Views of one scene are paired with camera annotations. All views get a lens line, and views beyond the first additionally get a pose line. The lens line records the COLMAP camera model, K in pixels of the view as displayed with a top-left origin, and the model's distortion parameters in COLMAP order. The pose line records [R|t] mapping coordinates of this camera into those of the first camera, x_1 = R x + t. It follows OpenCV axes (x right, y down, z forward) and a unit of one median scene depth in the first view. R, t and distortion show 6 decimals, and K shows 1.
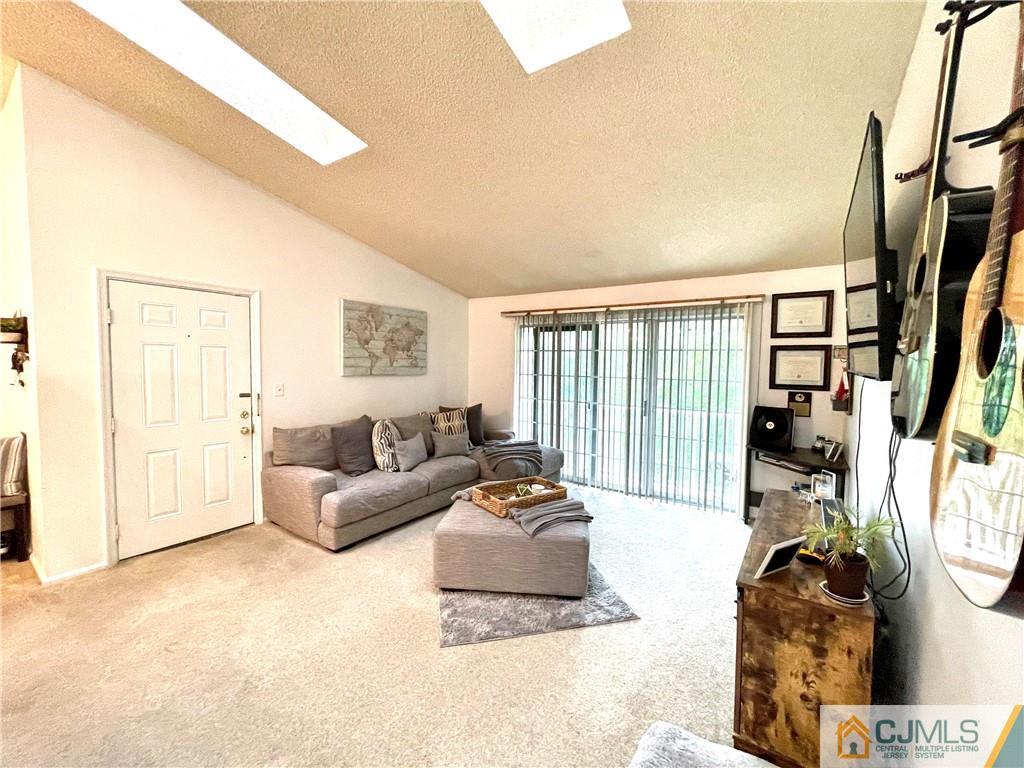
lens RADIAL K [[417.3, 0, 513.3], [0, 417.3, 384.8], [0, 0, 1]] dist [-0.001679, -0.000351]
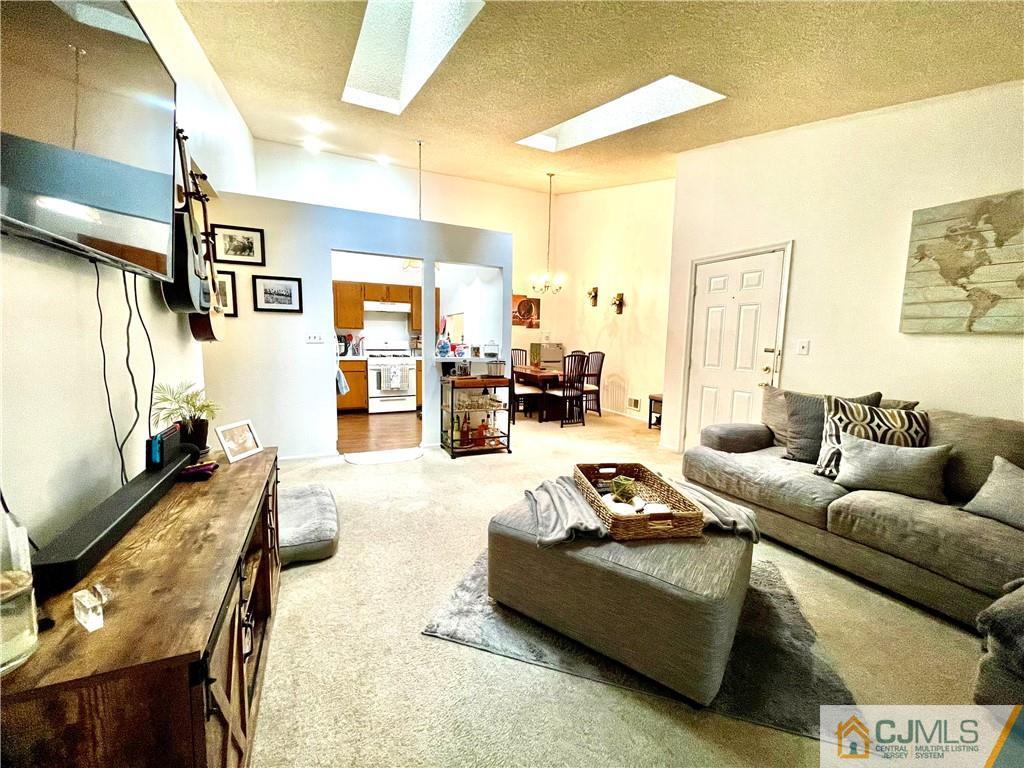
lens RADIAL K [[417.3, 0, 514.5], [0, 417.3, 383.5], [0, 0, 1]] dist [-0.001679, -0.000351]
pose [[-0.489544, 0.081415, -0.868169, 0.451345], [-0.062525, 0.989791, 0.128076, 0.010946], [0.869734, 0.116981, -0.479456, 0.795772]]
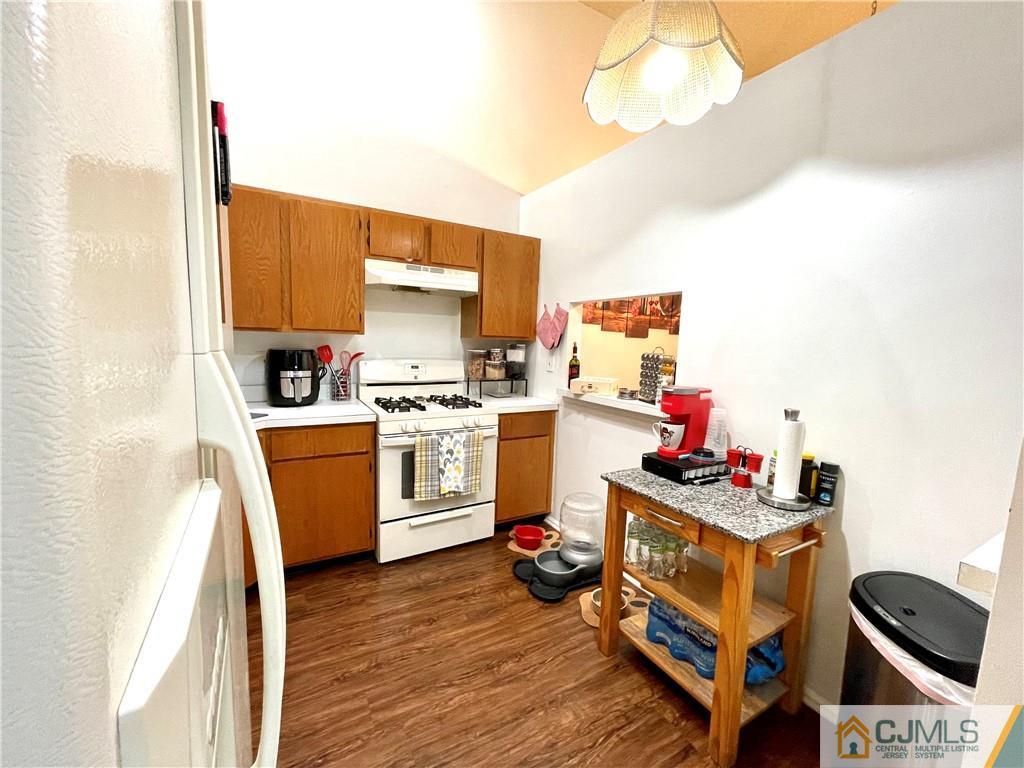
lens RADIAL K [[417.3, 0, 509.1], [0, 417.3, 381.2], [0, 0, 1]] dist [-0.001679, -0.000351]
pose [[-0.422625, 0.071364, -0.903490, 0.237917], [-0.080365, 0.990017, 0.115791, 0.016395], [0.902734, 0.121545, -0.412671, 0.522066]]
